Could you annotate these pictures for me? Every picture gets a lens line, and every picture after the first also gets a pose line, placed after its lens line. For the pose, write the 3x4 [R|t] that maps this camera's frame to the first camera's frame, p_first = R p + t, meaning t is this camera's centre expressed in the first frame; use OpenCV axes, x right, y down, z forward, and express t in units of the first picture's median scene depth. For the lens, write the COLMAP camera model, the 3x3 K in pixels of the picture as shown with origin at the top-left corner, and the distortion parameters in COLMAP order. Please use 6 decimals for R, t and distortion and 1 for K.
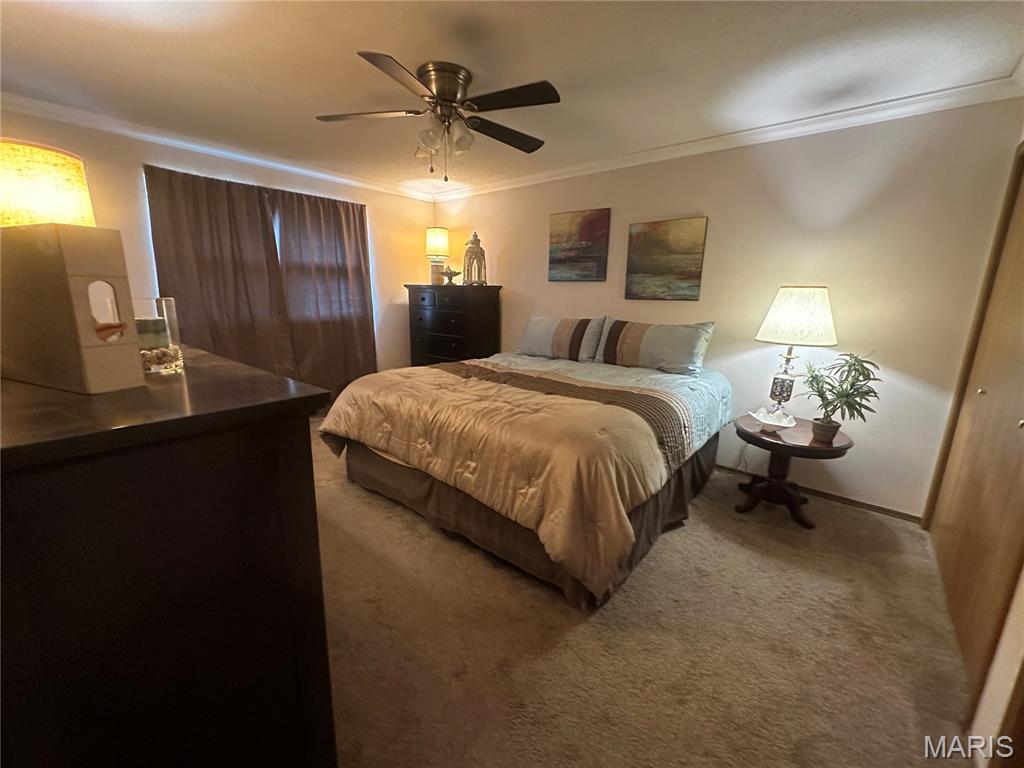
lens RADIAL K [[418.3, 0, 520.4], [0, 418.3, 386.1], [0, 0, 1]] dist [-0.000186, -0.000203]
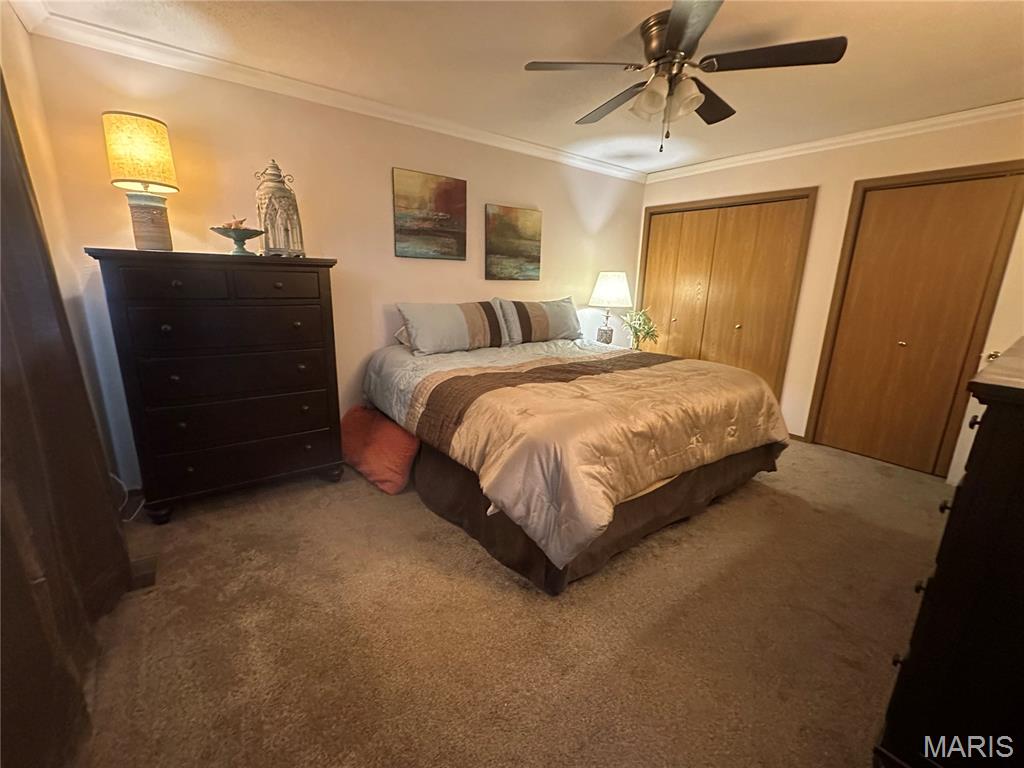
lens RADIAL K [[418.3, 0, 518.0], [0, 418.3, 383.2], [0, 0, 1]] dist [-0.000186, -0.000203]
pose [[0.232473, -0.251987, 0.939393, -0.748311], [0.192785, 0.958629, 0.209438, -0.167171], [-0.953305, 0.132412, 0.271435, 0.697273]]
